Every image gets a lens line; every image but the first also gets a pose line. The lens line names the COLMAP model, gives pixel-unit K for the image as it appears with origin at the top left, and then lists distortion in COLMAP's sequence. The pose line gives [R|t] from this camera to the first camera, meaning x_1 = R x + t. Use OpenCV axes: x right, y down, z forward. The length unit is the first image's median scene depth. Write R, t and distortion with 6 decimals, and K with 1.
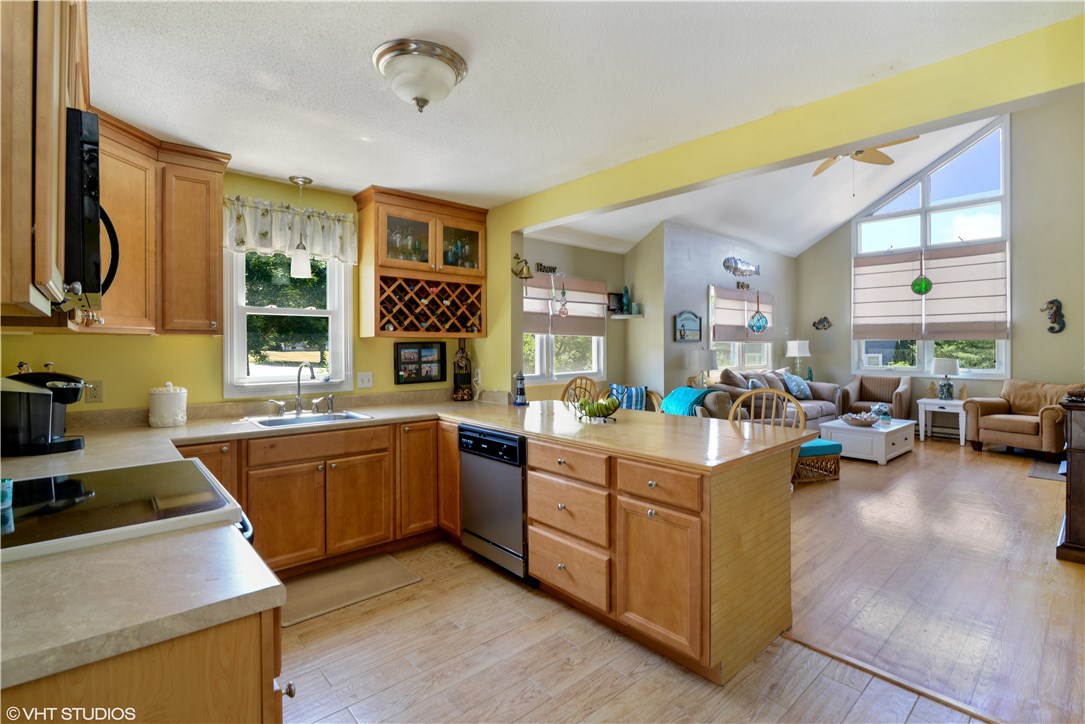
lens RADIAL K [[506.3, 0, 544.0], [0, 506.3, 348.7], [0, 0, 1]] dist [-0.014738, -0.000024]
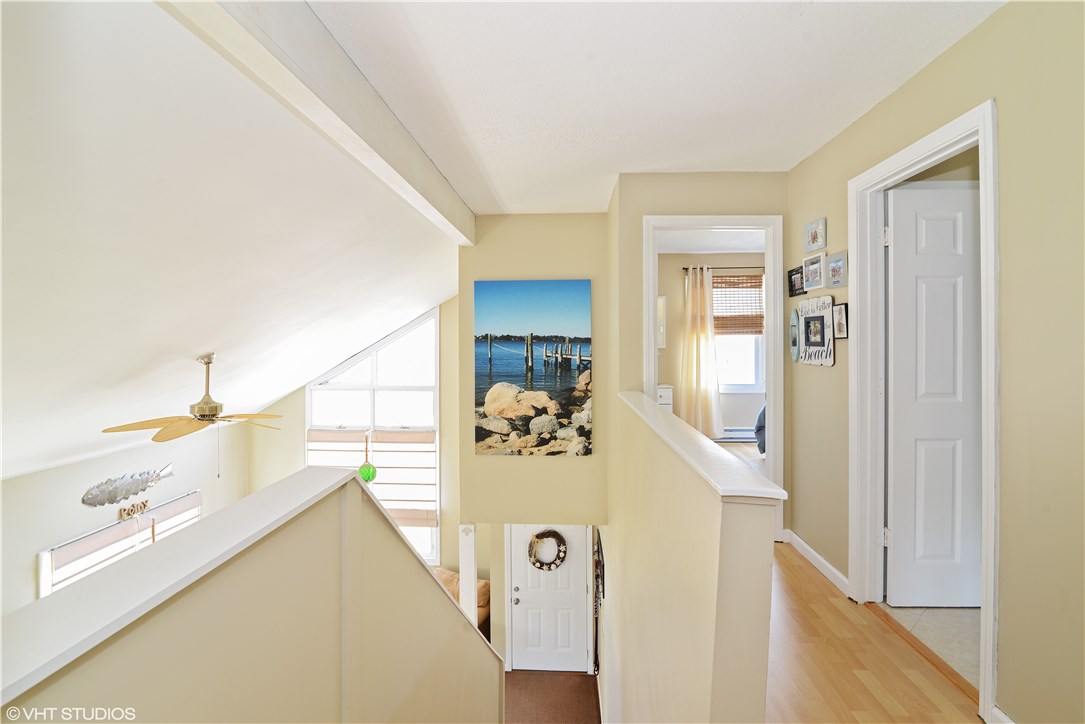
lens RADIAL K [[513.5, 0, 543.3], [0, 513.5, 340.4], [0, 0, 1]] dist [-0.017250, -0.000161]
pose [[0.712310, -0.001229, 0.701864, 0.366570], [0.003219, 0.999994, -0.001516, -0.434640], [-0.701857, 0.003340, 0.712310, 0.095675]]
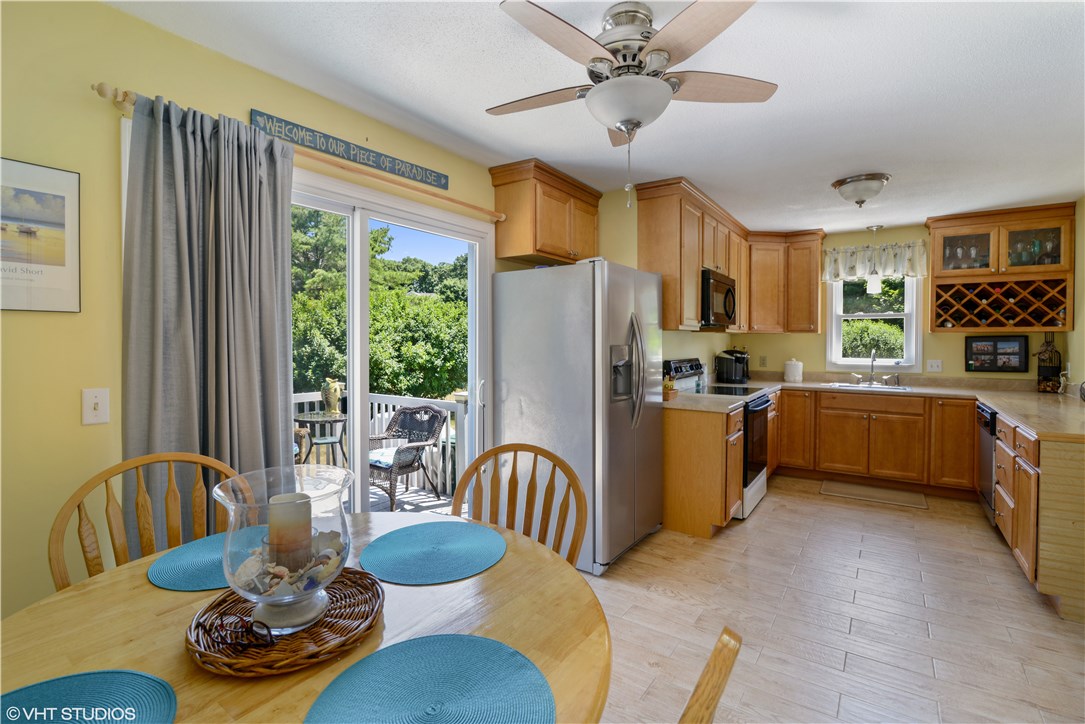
lens RADIAL K [[506.3, 0, 544.0], [0, 506.3, 348.7], [0, 0, 1]] dist [-0.014738, -0.000024]
pose [[0.249622, 0.019640, -0.968144, 0.367236], [-0.005427, 0.999807, 0.018883, -0.000016], [0.968328, 0.000541, 0.249680, -0.160380]]
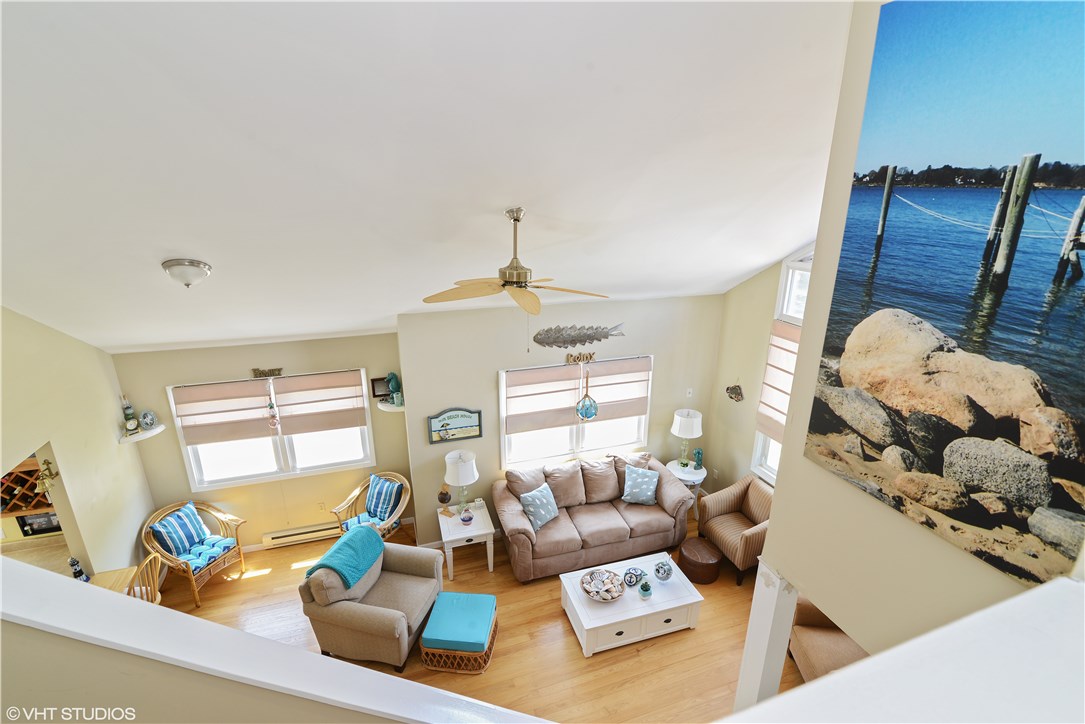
lens RADIAL K [[499.3, 0, 541.9], [0, 499.3, 368.0], [0, 0, 1]] dist [-0.016210, -0.000039]
pose [[0.917740, 0.130560, -0.375109, 0.763351], [-0.006057, 0.948919, 0.315462, -0.426444], [0.397135, -0.287240, 0.871652, 0.352500]]
